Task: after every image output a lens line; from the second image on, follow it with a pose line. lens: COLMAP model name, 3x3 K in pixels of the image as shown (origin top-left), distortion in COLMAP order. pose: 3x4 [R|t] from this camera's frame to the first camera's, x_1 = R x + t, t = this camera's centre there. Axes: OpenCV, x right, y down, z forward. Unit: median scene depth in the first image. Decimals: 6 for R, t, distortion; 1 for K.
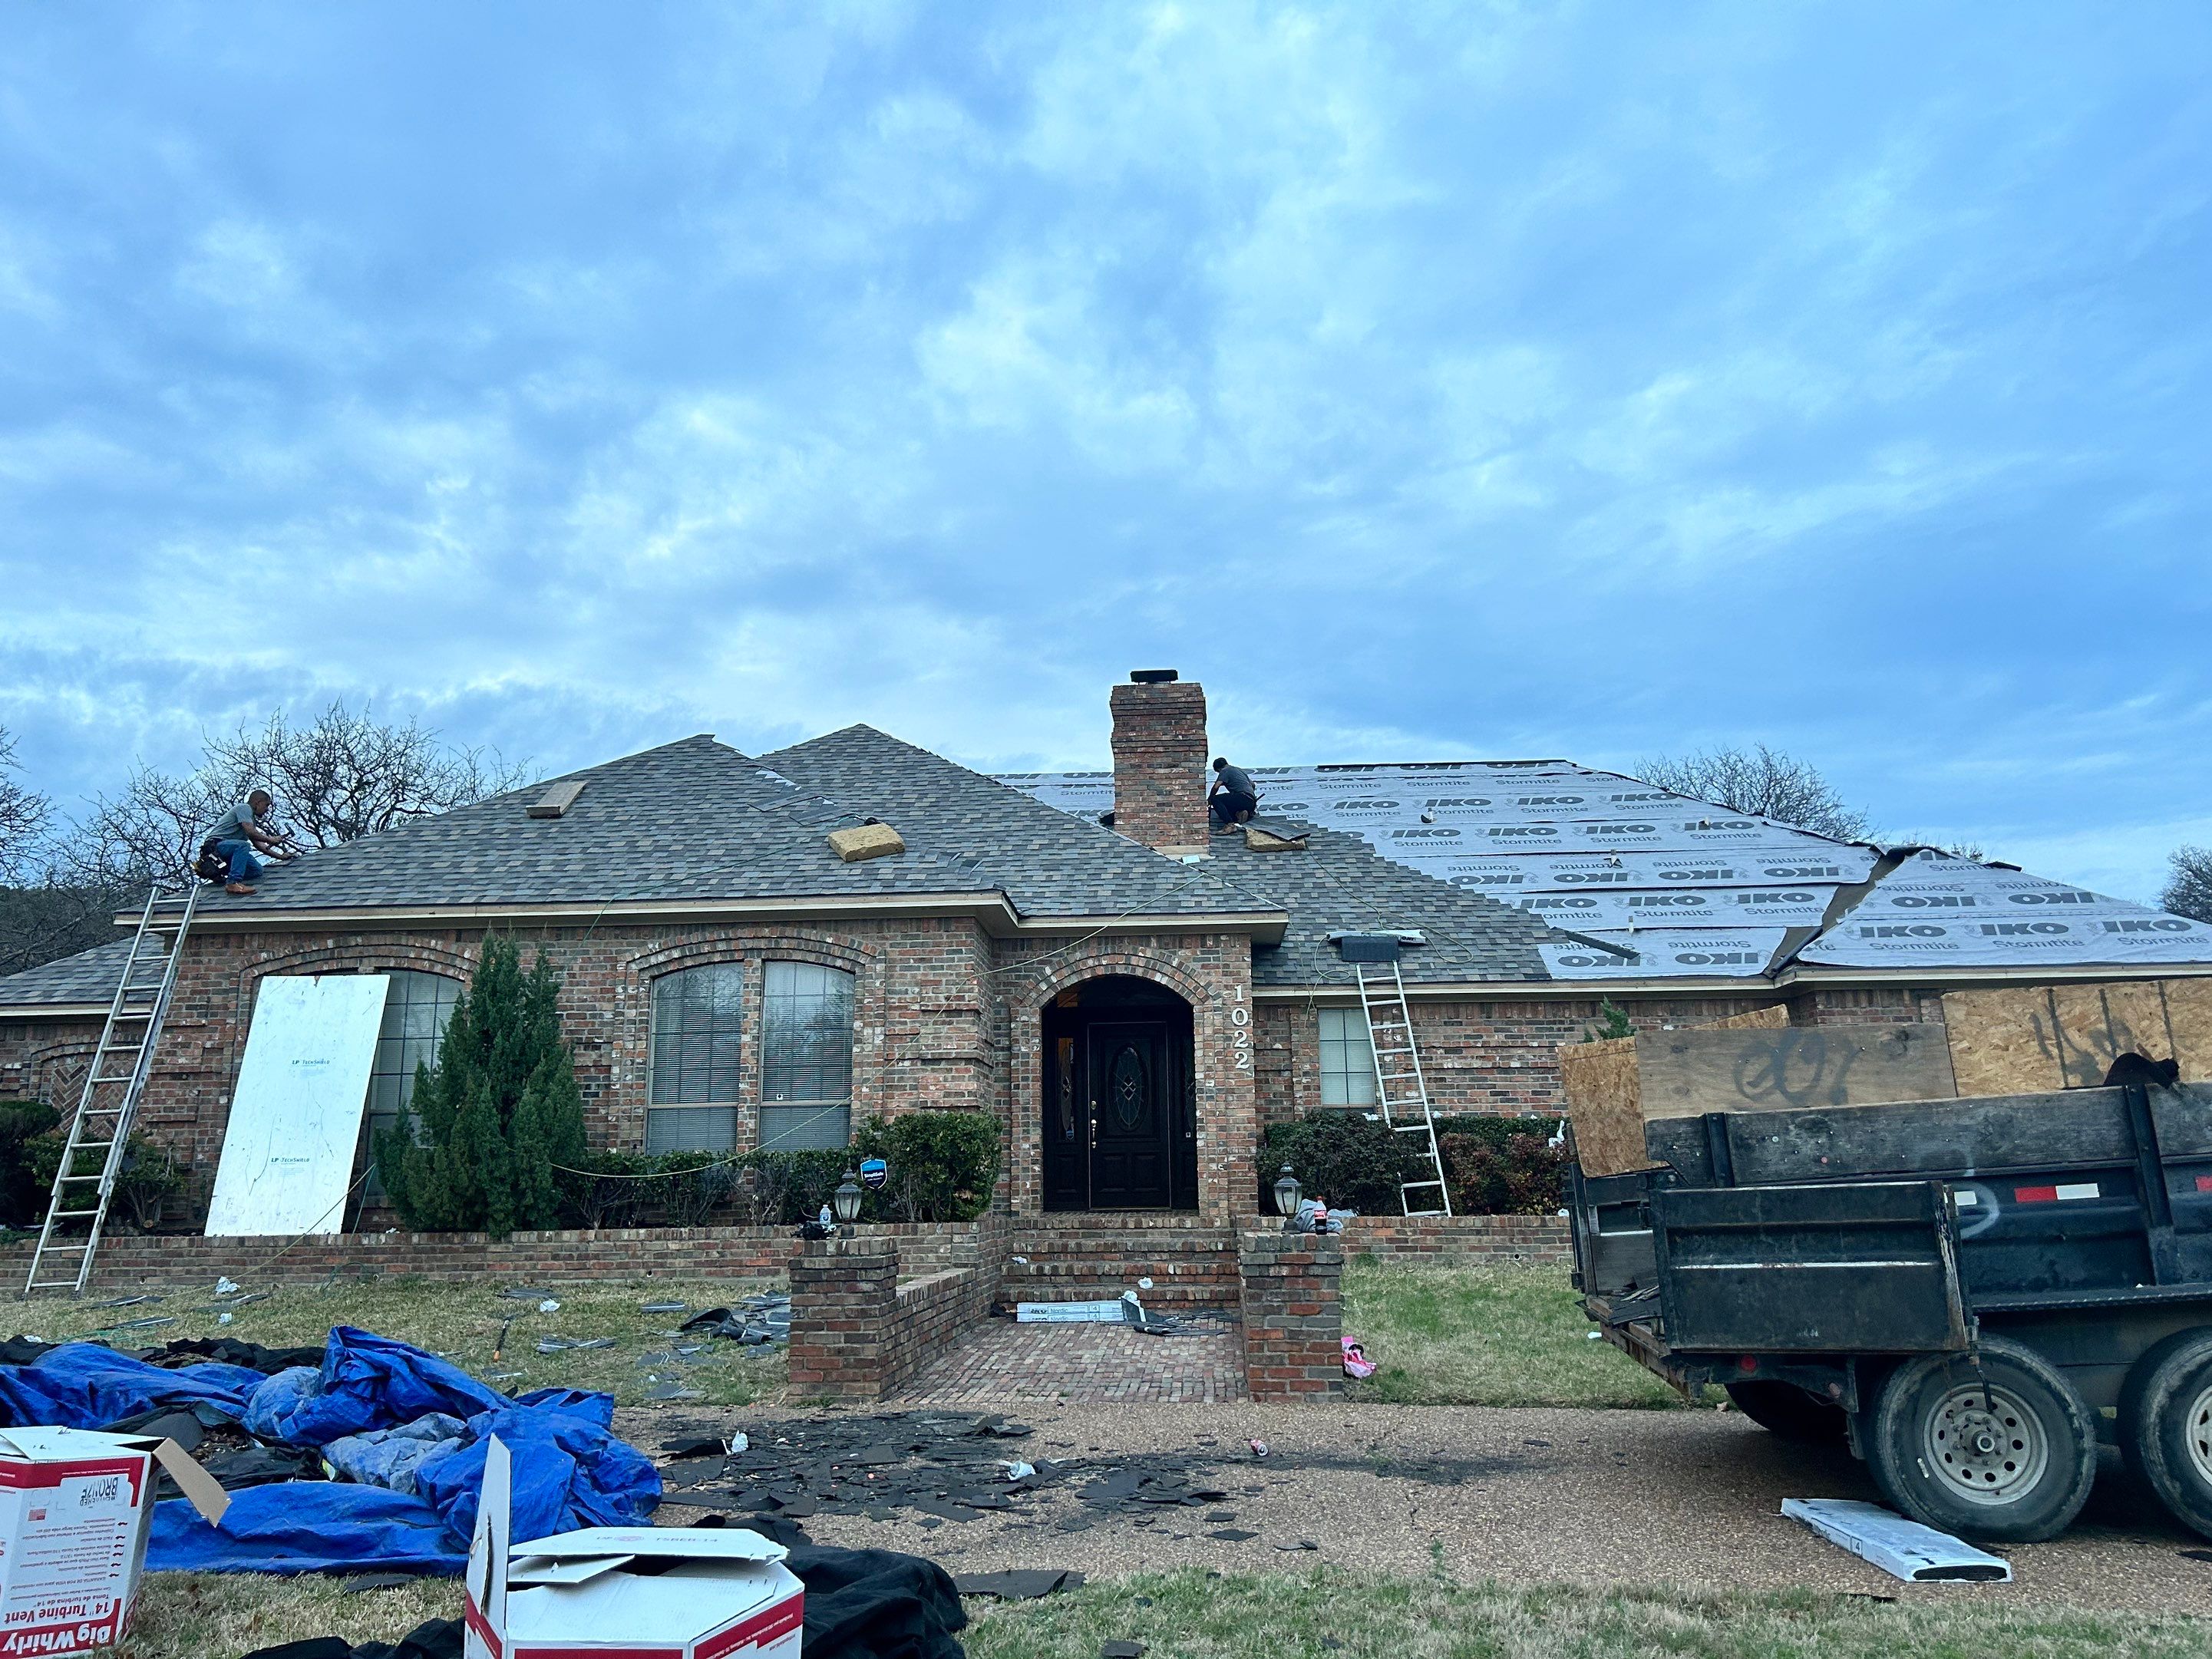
lens RADIAL K [[1648.4, 0, 1106.8], [0, 1648.4, 831.3], [0, 0, 1]] dist [0.059474, -0.057313]
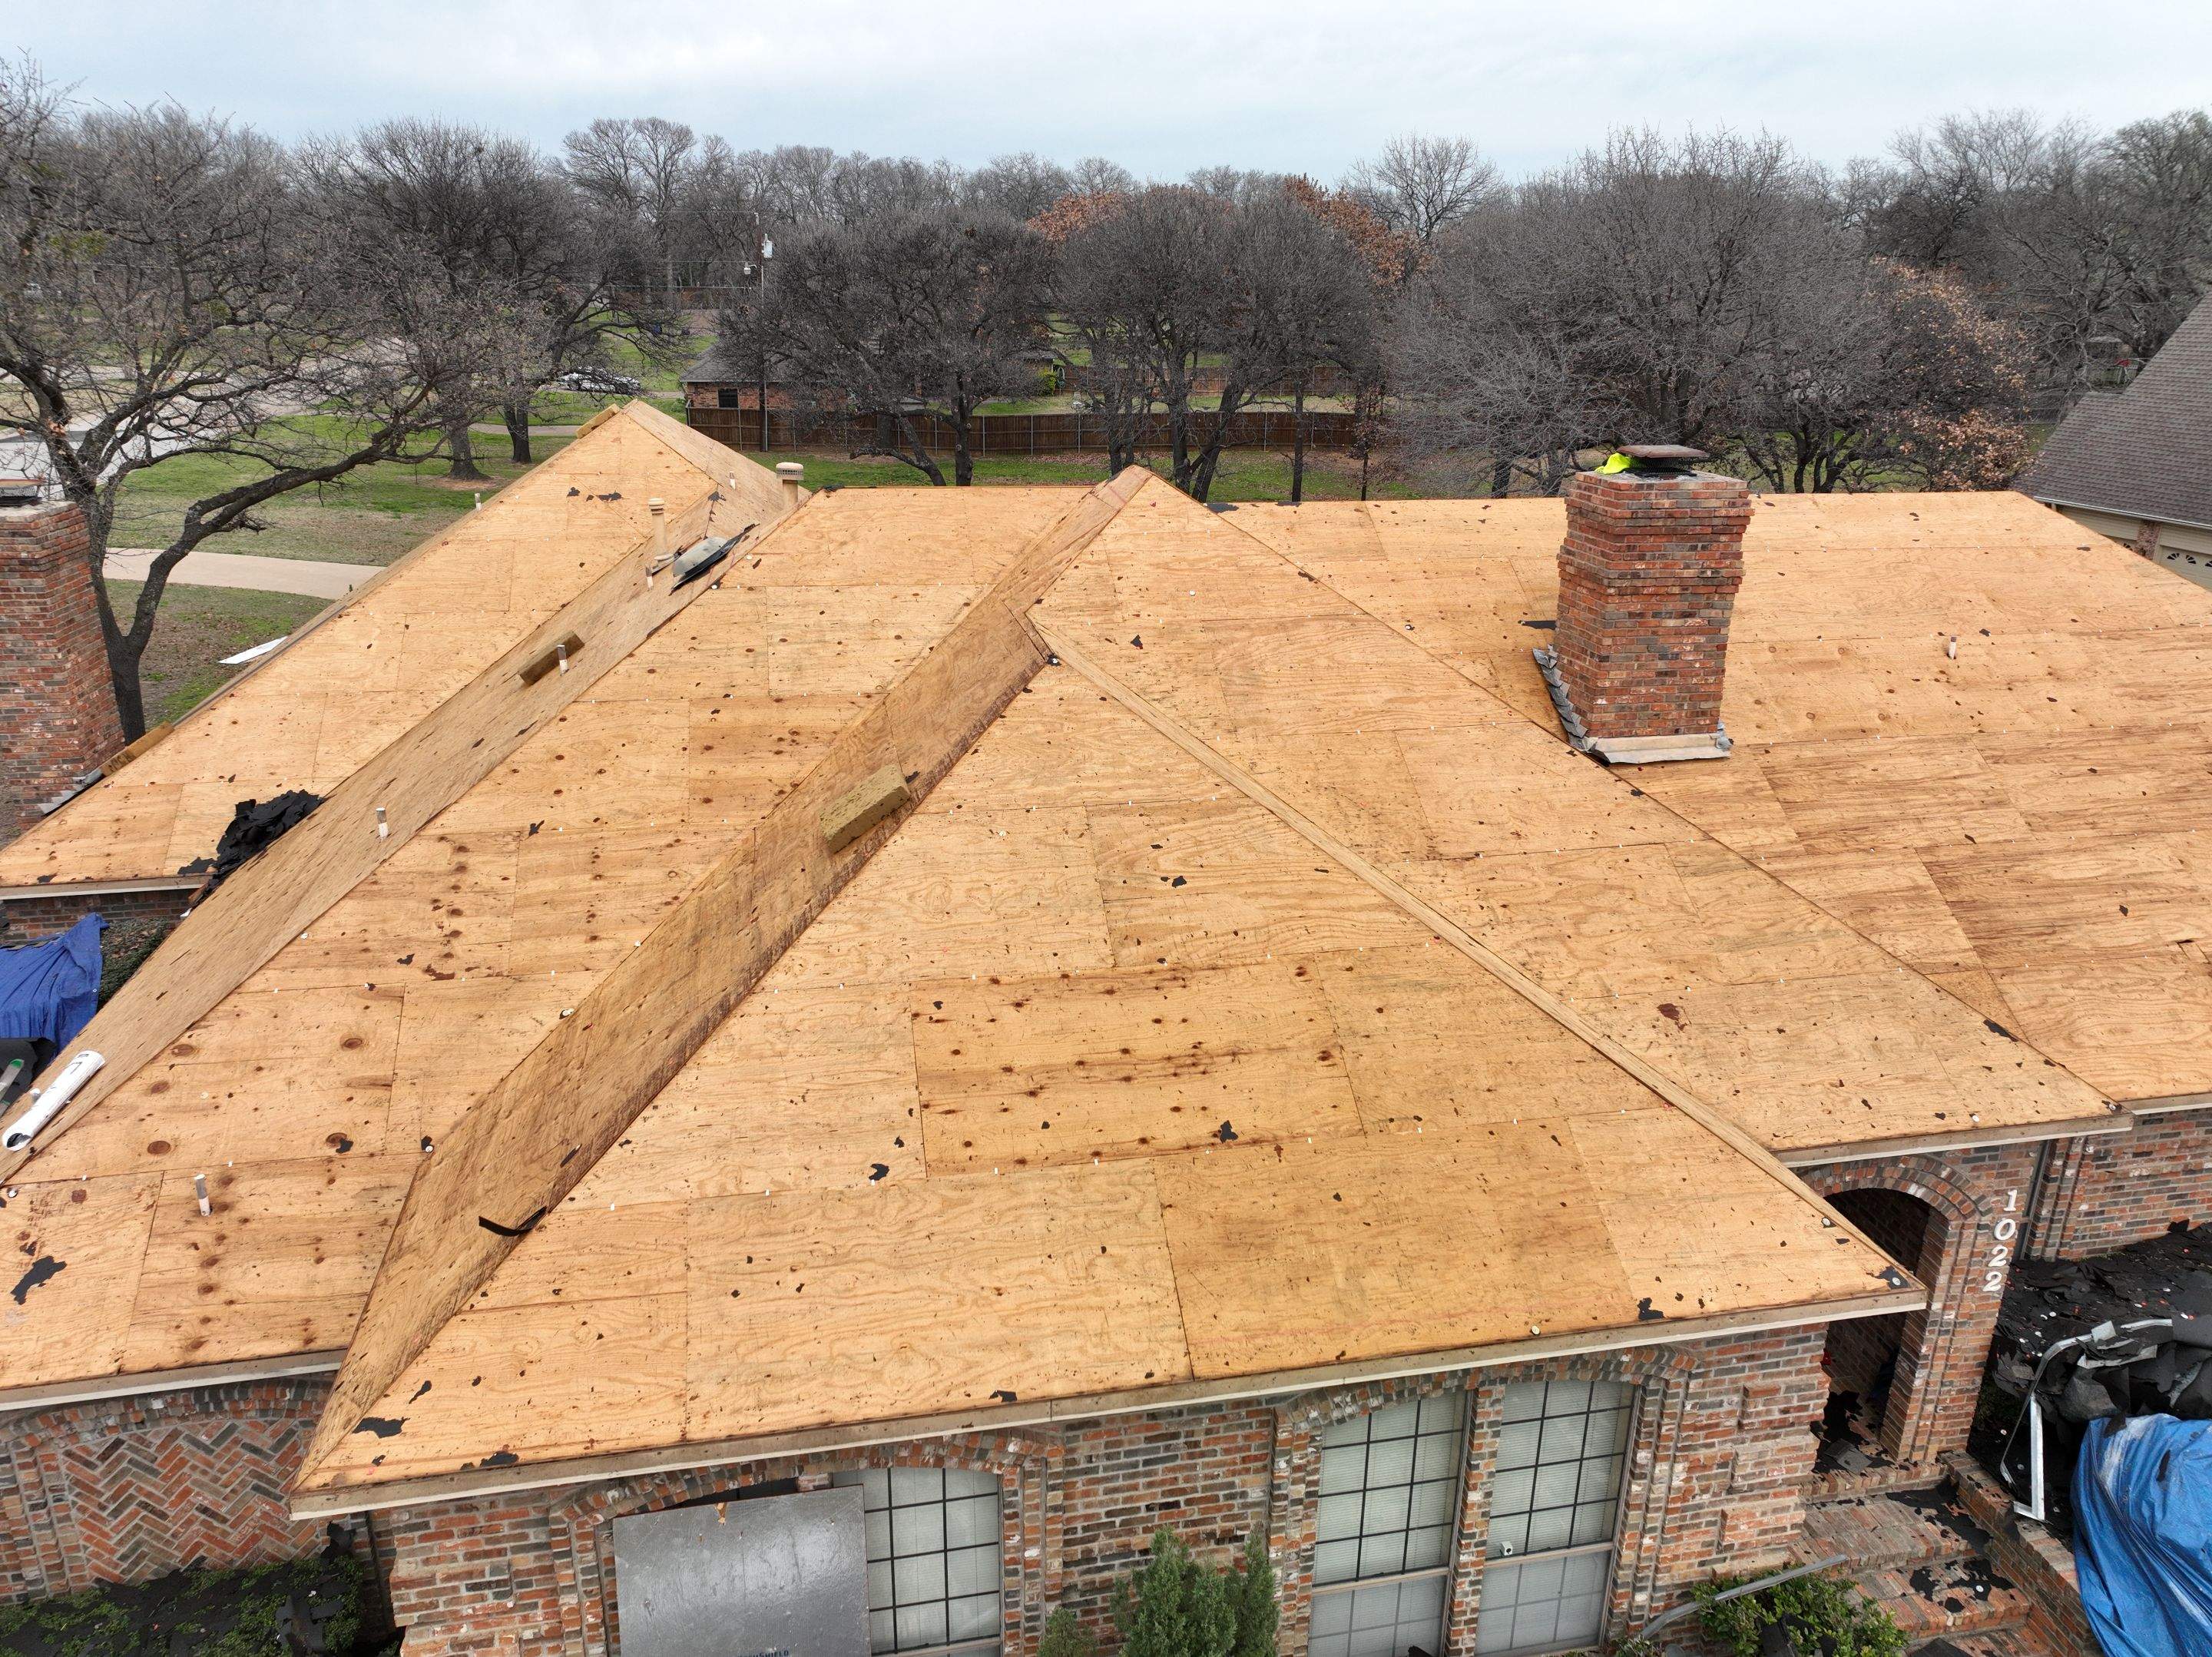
lens RADIAL K [[1559.6, 0, 1121.4], [0, 1559.6, 813.8], [0, 0, 1]] dist [-0.004025, 0.021331]
pose [[0.964761, -0.056723, 0.256940, -0.470996], [-0.083002, 0.861026, 0.501742, -0.363854], [-0.249693, -0.505388, 0.825976, 0.676886]]
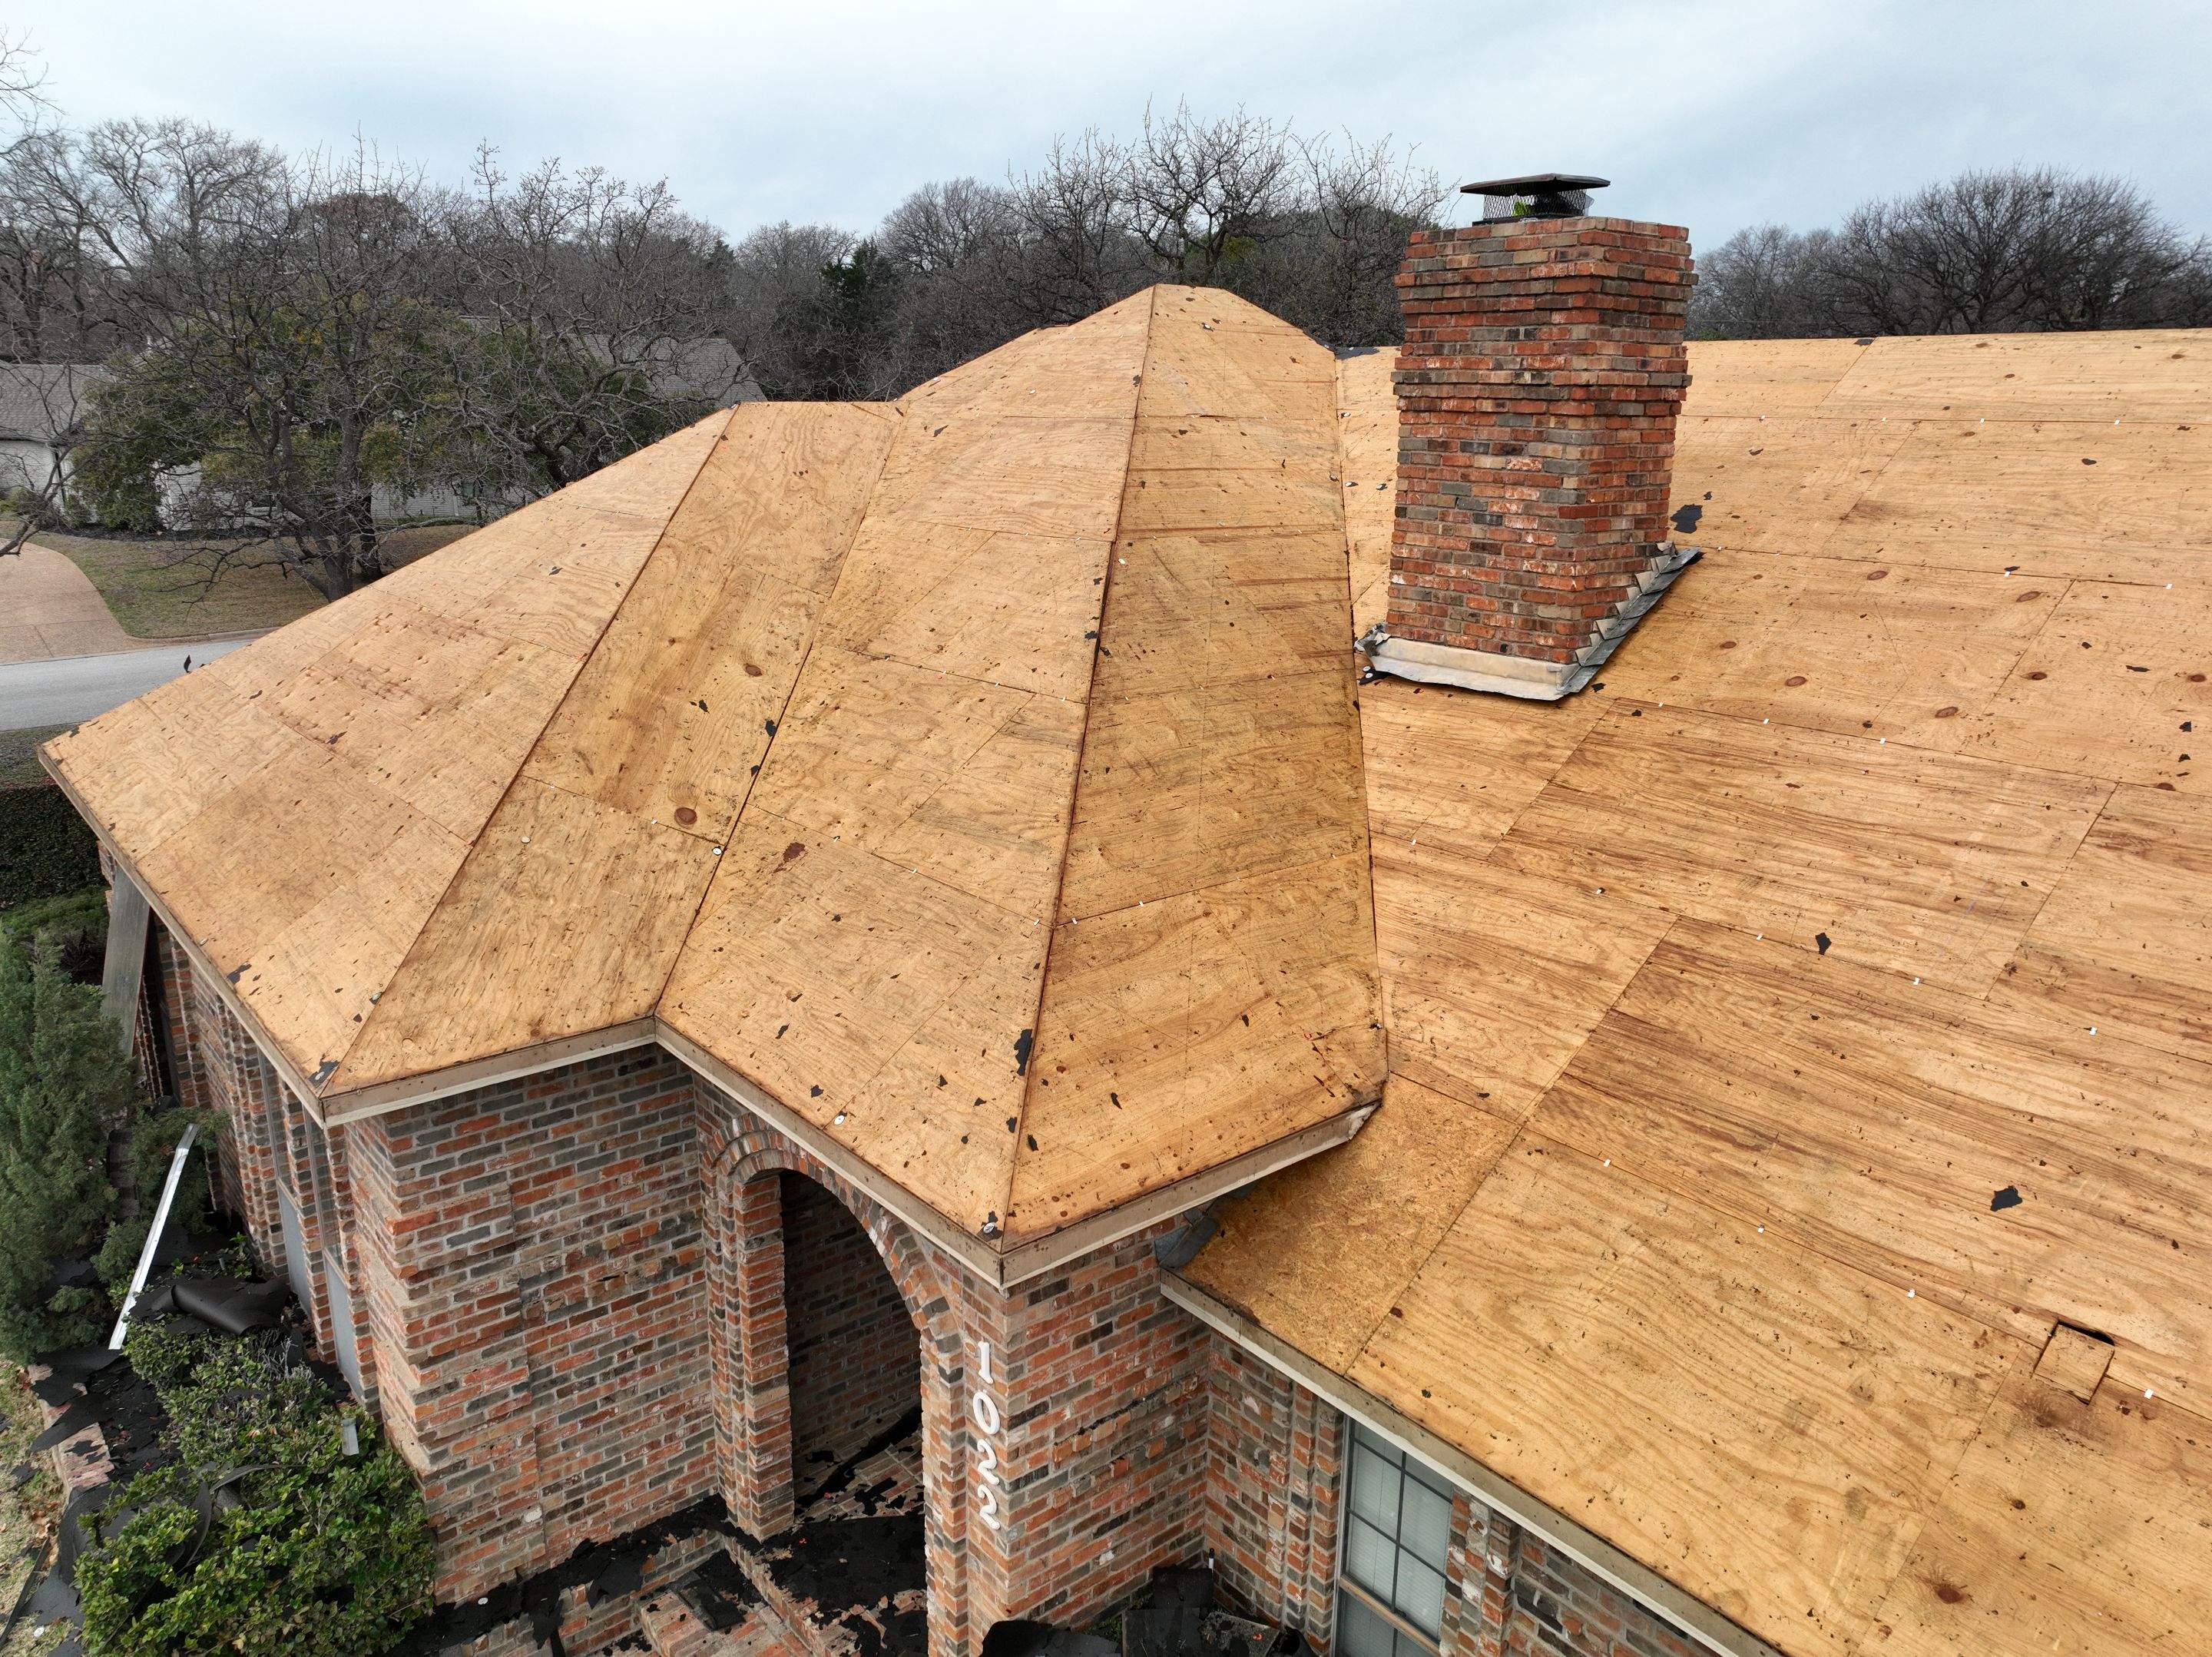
lens RADIAL K [[1559.6, 0, 1103.7], [0, 1559.6, 815.0], [0, 0, 1]] dist [-0.004025, 0.021331]
pose [[0.685076, 0.212093, -0.696913, 0.350450], [0.131945, 0.904727, 0.405042, -0.173303], [0.716423, -0.369439, 0.591822, 0.909689]]
